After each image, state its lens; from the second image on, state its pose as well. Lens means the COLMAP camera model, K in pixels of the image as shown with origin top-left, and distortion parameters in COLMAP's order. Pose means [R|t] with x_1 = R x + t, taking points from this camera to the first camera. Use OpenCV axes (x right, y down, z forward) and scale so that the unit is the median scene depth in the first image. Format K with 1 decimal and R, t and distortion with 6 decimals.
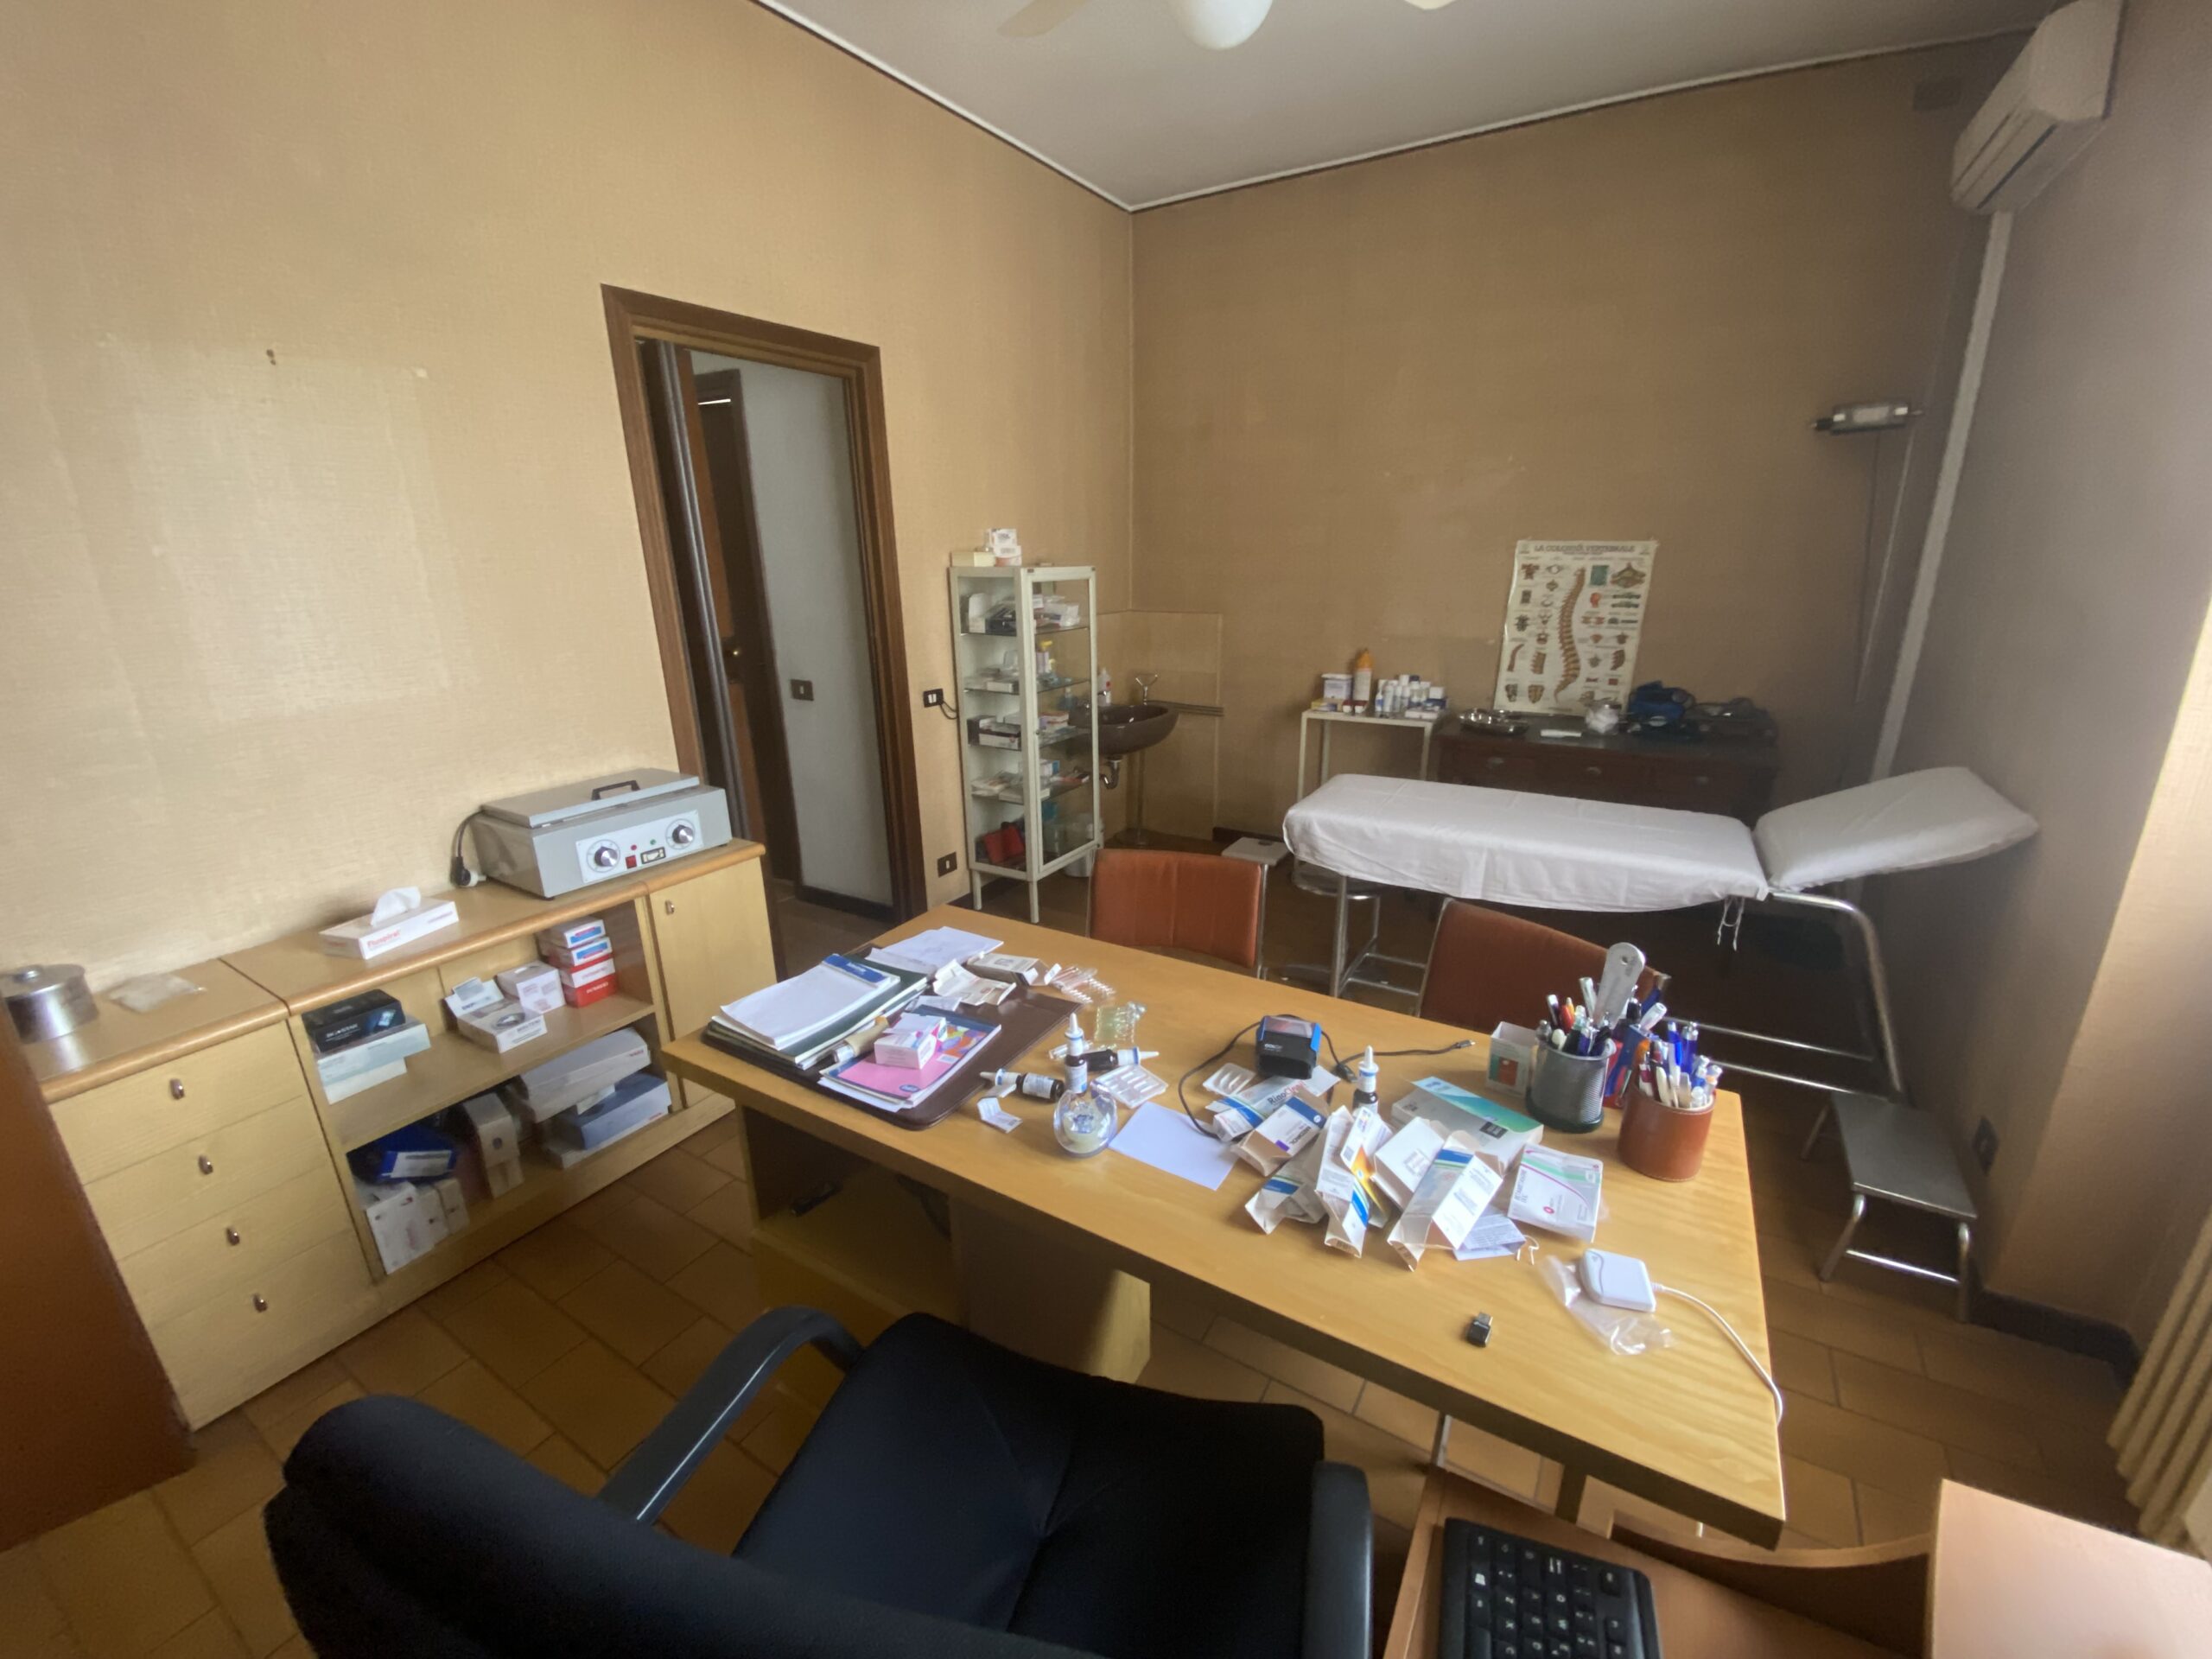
lens RADIAL K [[885.9, 0, 1122.2], [0, 885.9, 835.5], [0, 0, 1]] dist [0.000081, -0.006194]
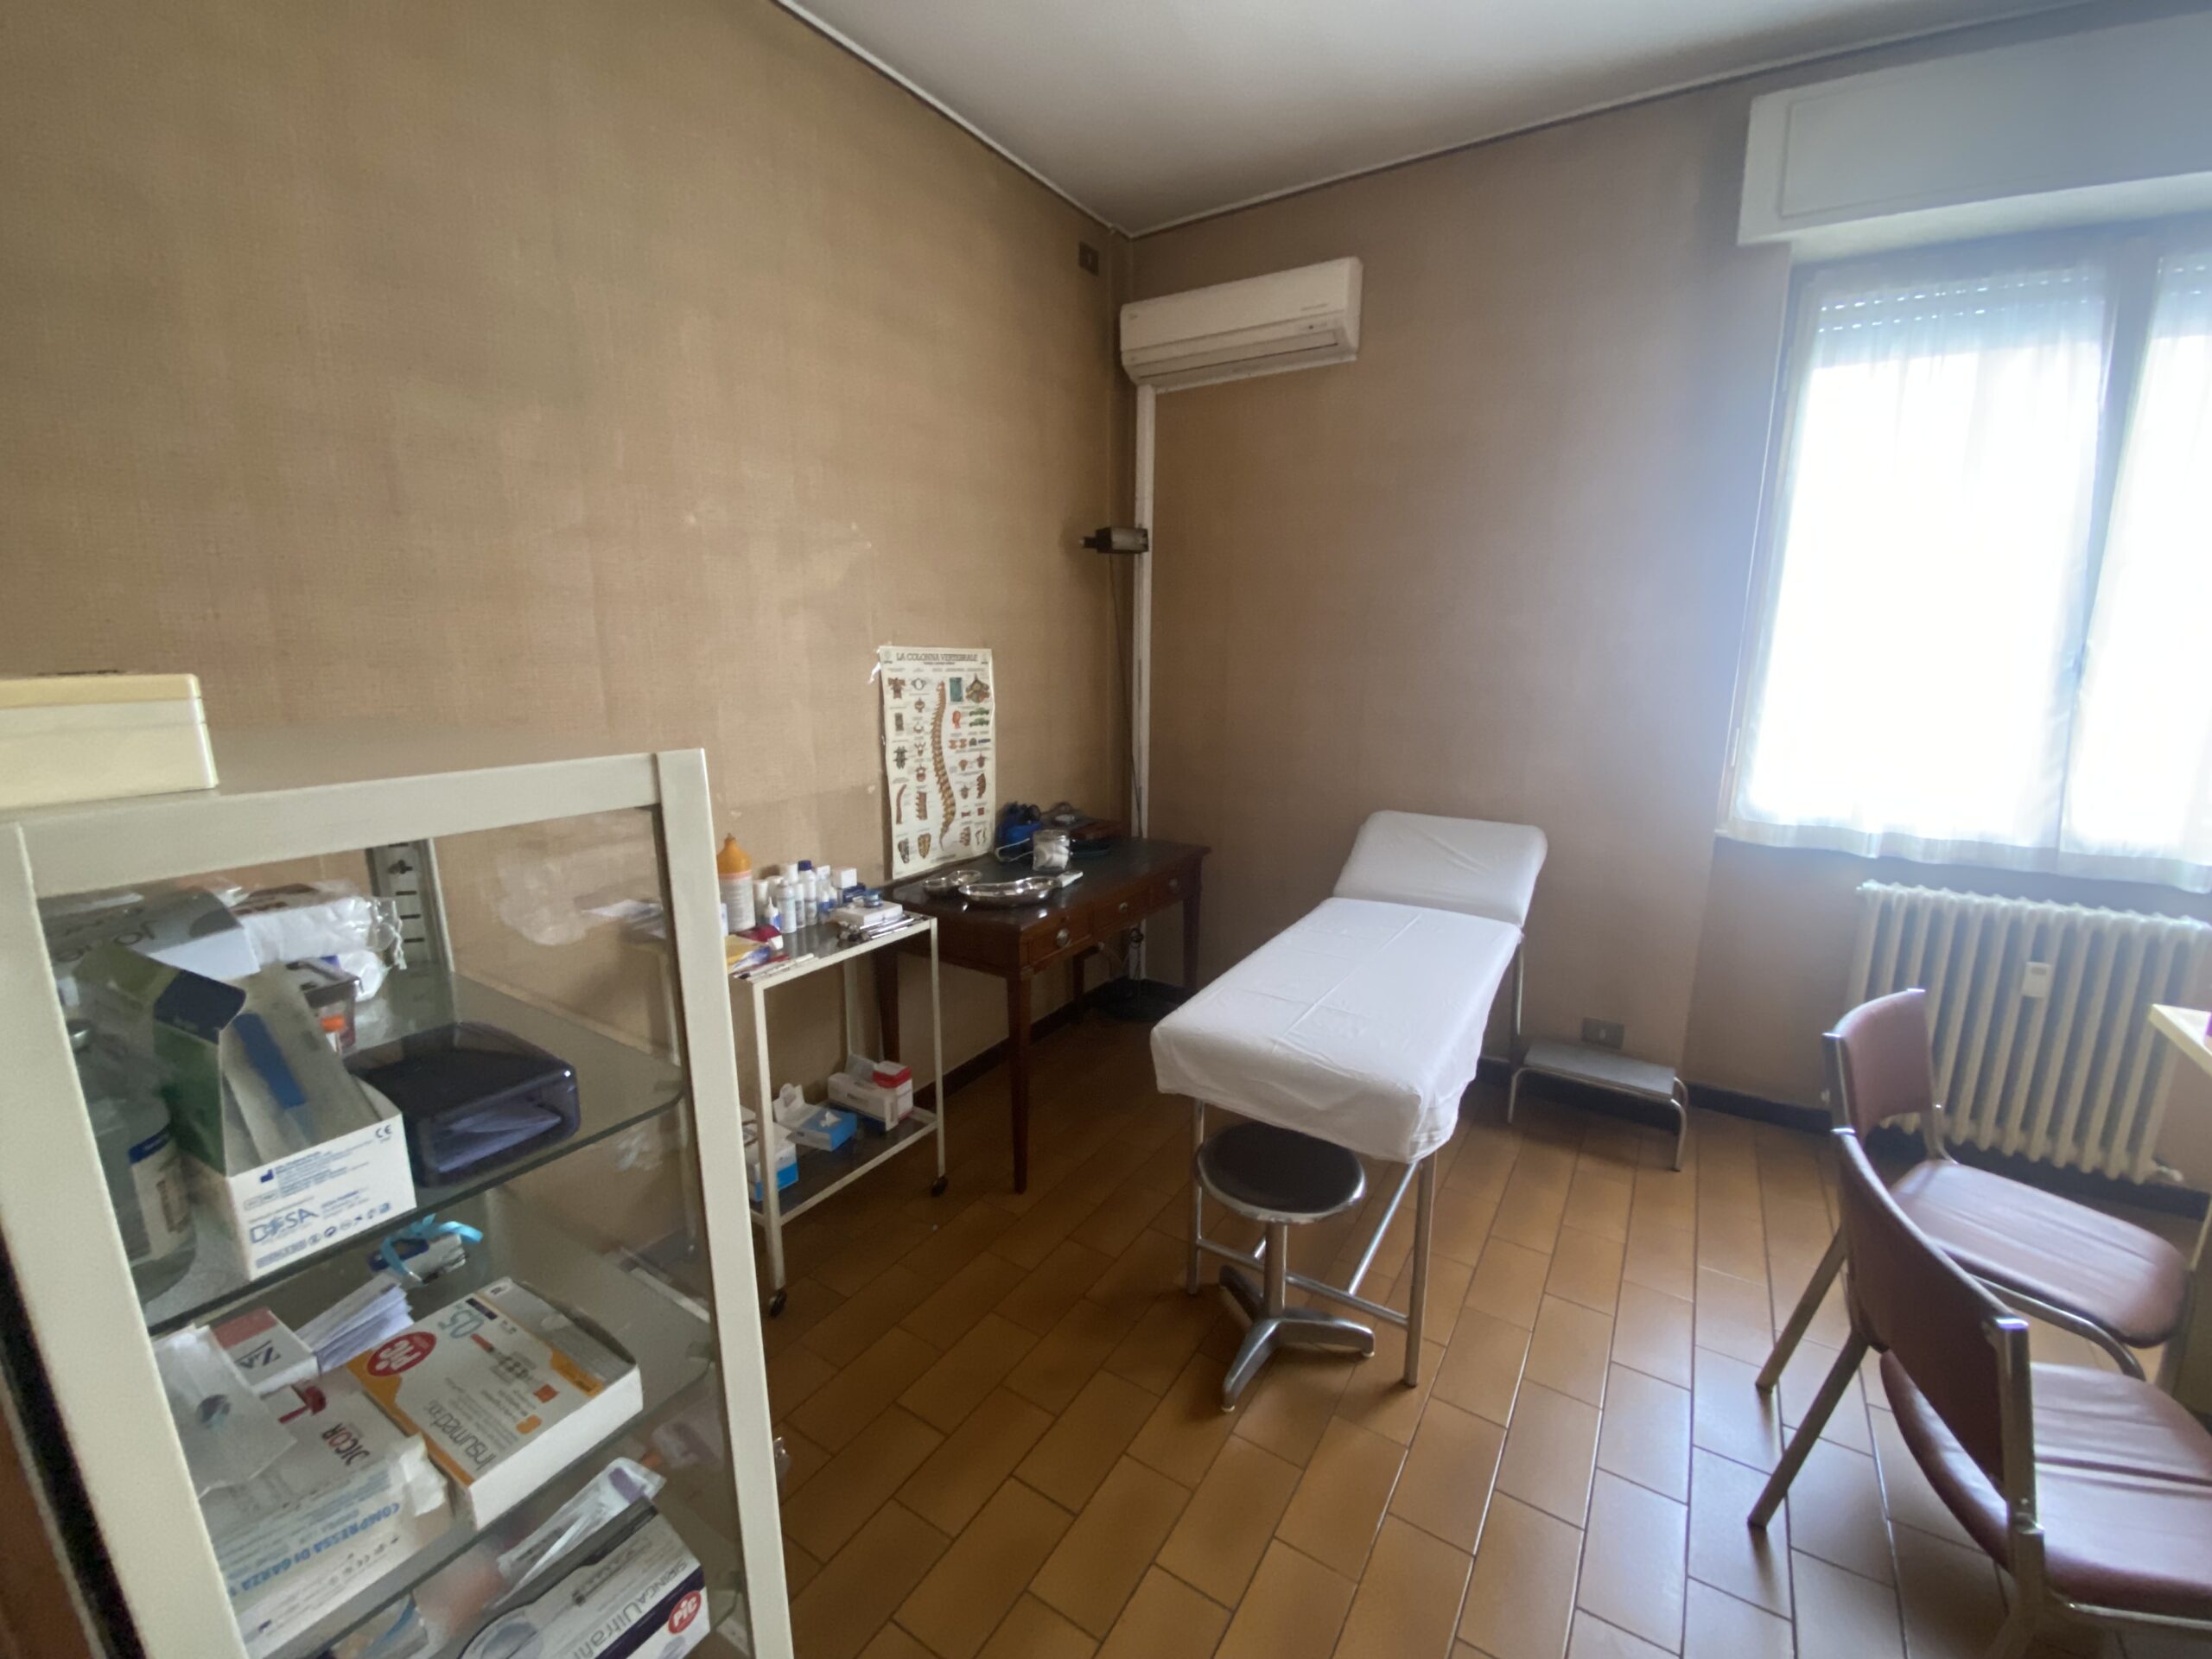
lens RADIAL K [[892.2, 0, 1126.6], [0, 892.2, 831.7], [0, 0, 1]] dist [0.003776, -0.009992]
pose [[0.027082, -0.191339, 0.981150, -0.280690], [0.301986, 0.937217, 0.174436, -0.265256], [-0.952928, 0.291570, 0.083163, 0.814848]]
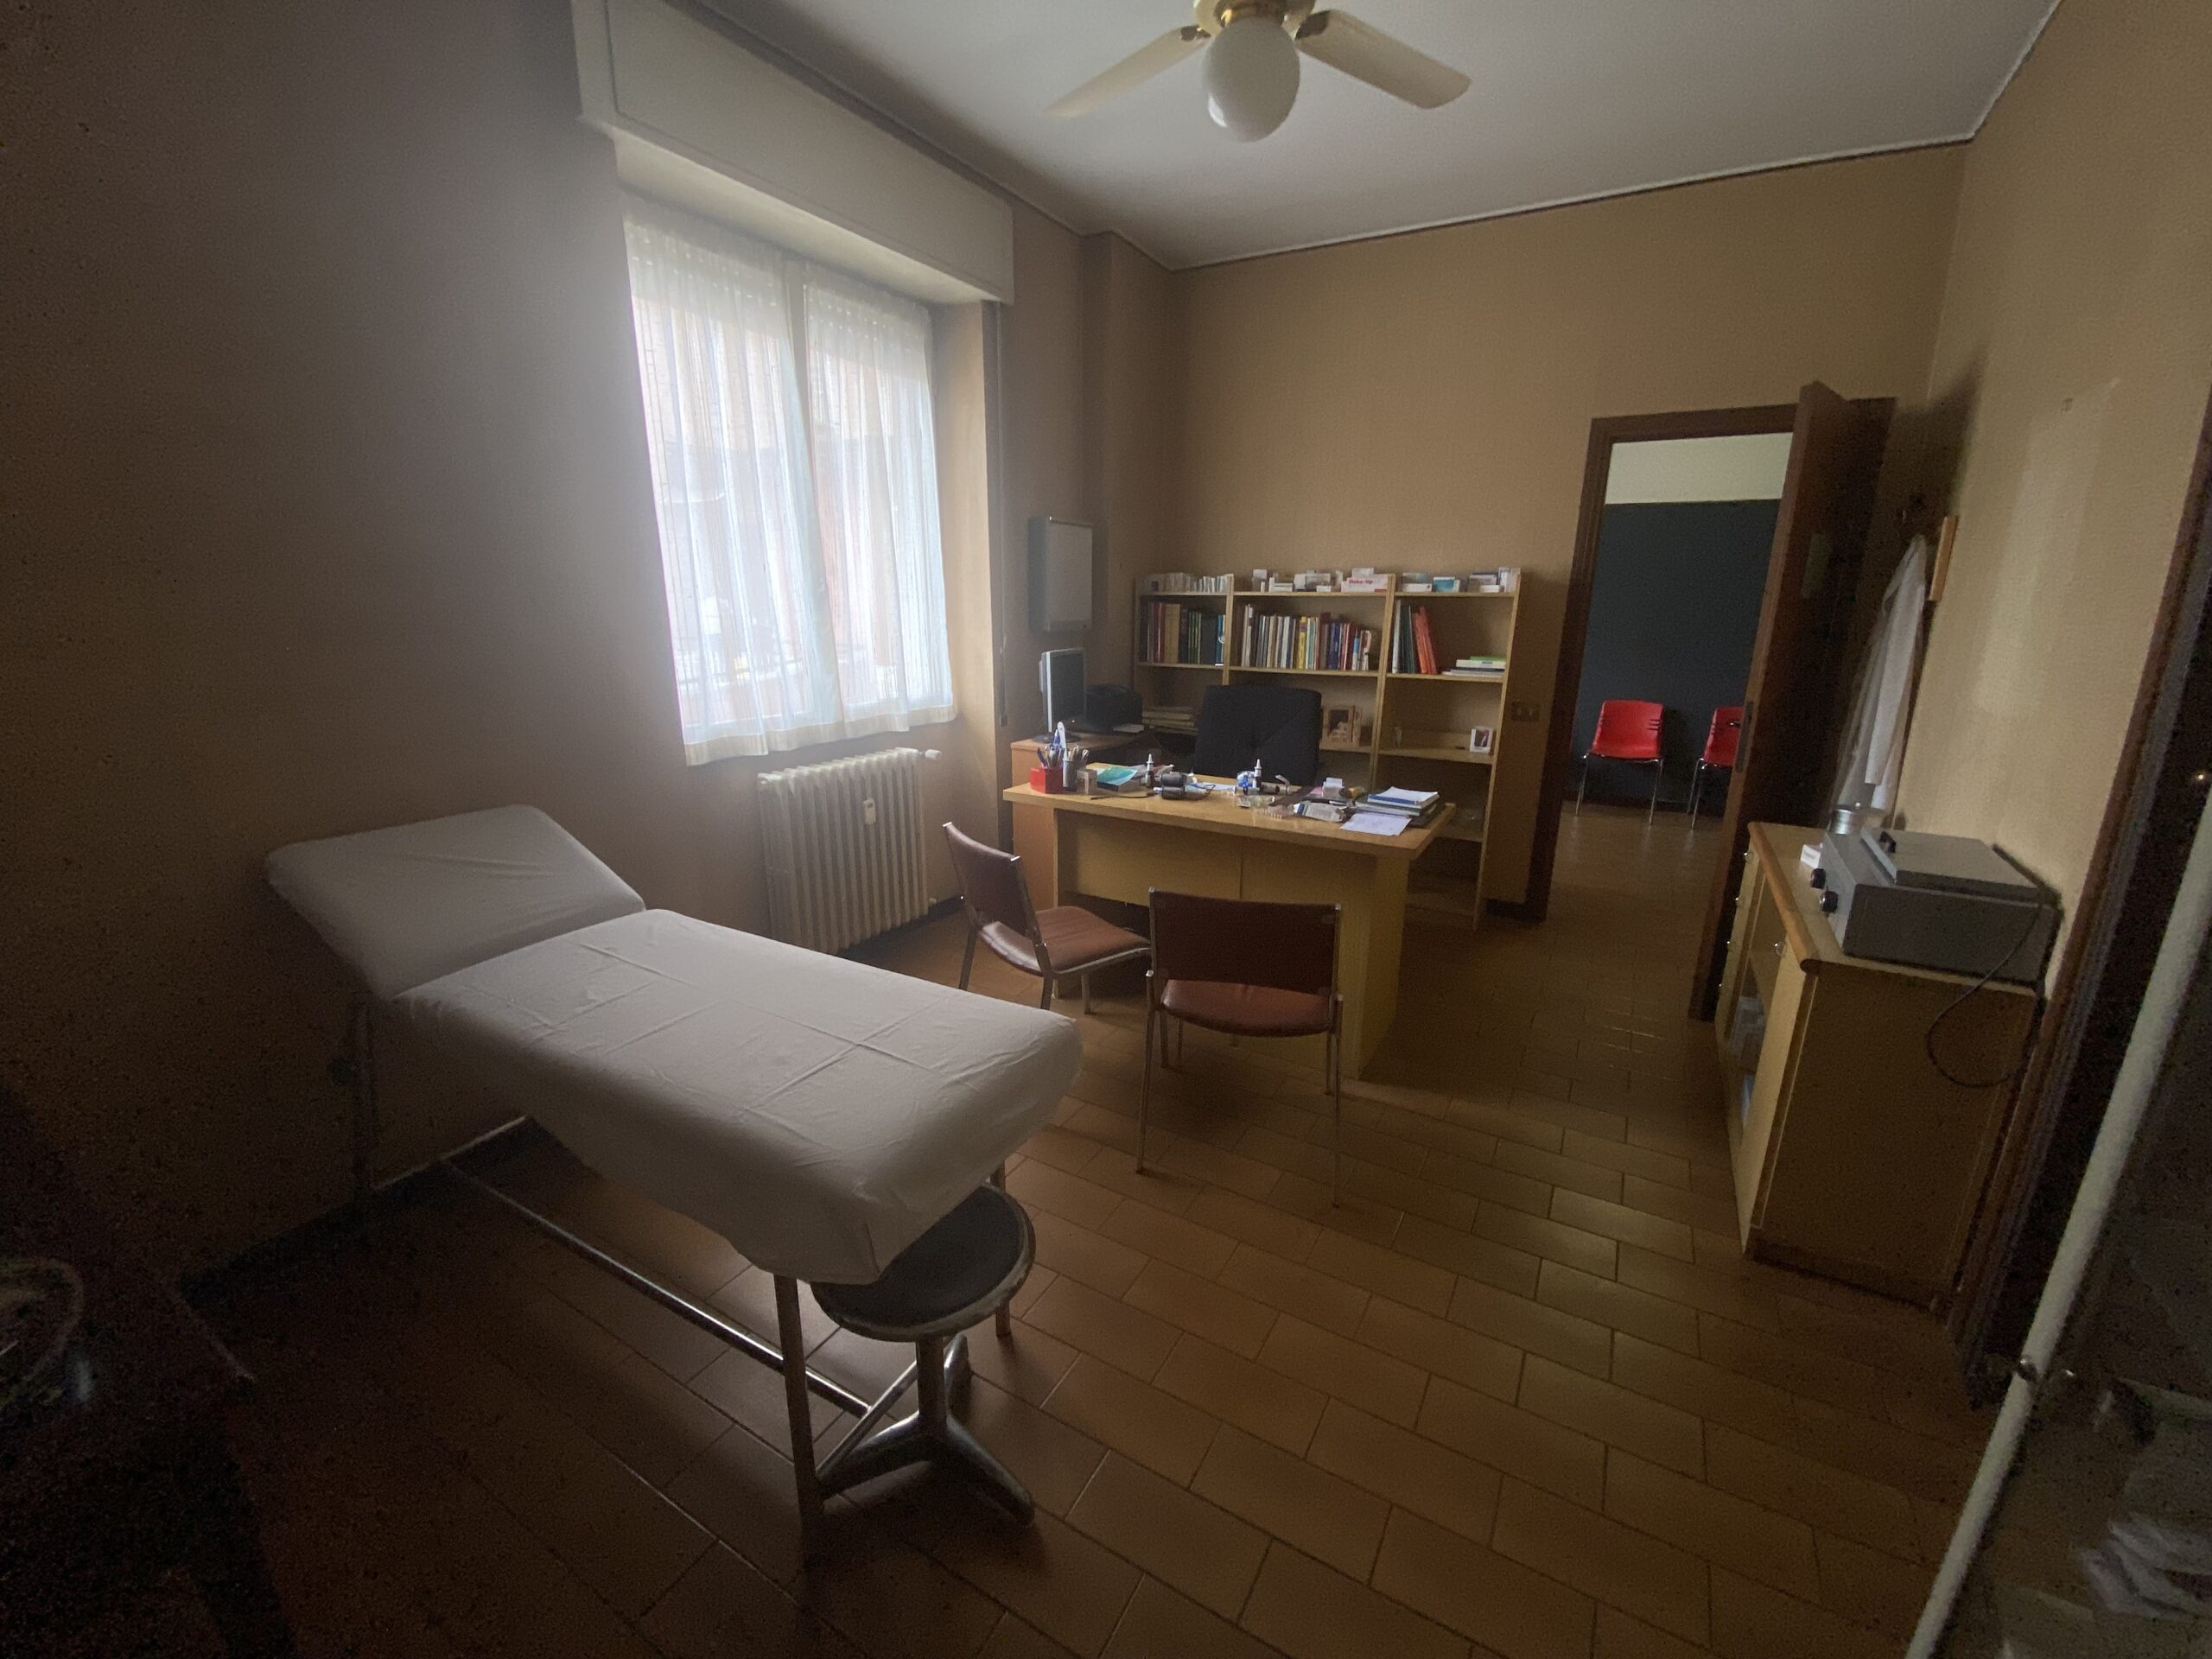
lens RADIAL K [[885.9, 0, 1106.3], [0, 885.9, 832.5], [0, 0, 1]] dist [0.000081, -0.006194]
pose [[-0.999881, 0.004817, 0.014633, 0.096983], [0.012010, 0.838648, 0.544541, -0.334796], [-0.009649, 0.544653, -0.838606, 1.056532]]
